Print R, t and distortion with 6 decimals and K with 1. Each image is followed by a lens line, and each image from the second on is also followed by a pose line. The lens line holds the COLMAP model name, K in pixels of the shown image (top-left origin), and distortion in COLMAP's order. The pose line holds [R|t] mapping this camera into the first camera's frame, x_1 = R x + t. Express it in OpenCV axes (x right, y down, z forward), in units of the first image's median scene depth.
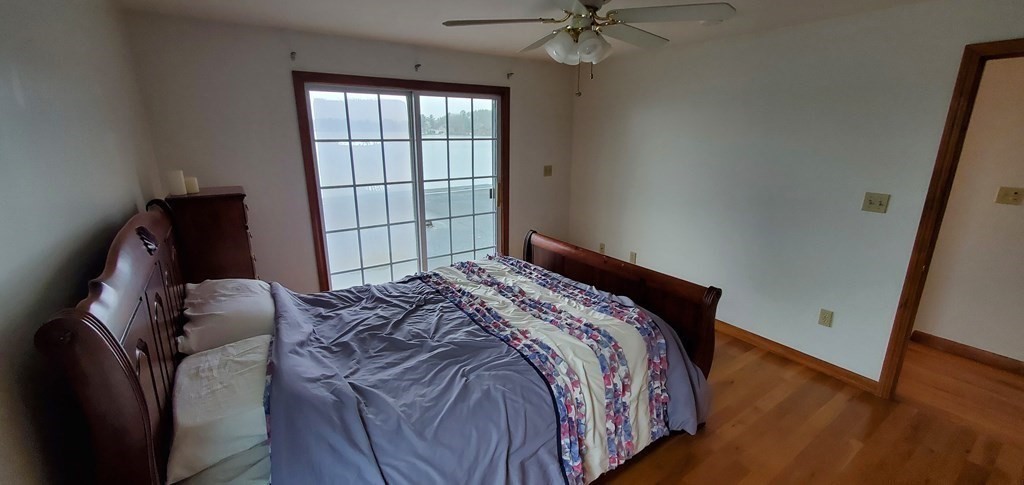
lens RADIAL K [[406.8, 0, 512.6], [0, 406.8, 237.3], [0, 0, 1]] dist [0.002814, -0.002142]
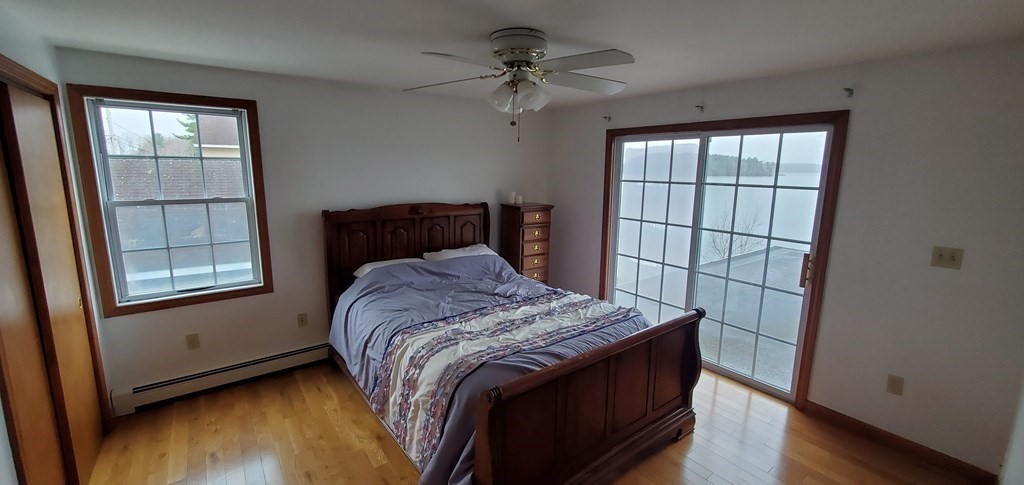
lens RADIAL K [[406.8, 0, 510.3], [0, 406.8, 239.1], [0, 0, 1]] dist [0.002814, -0.002142]
pose [[0.042262, 0.168530, -0.984790, 0.730369], [-0.268246, 0.951394, 0.151303, -0.153252], [0.962423, 0.257772, 0.085415, 0.570342]]
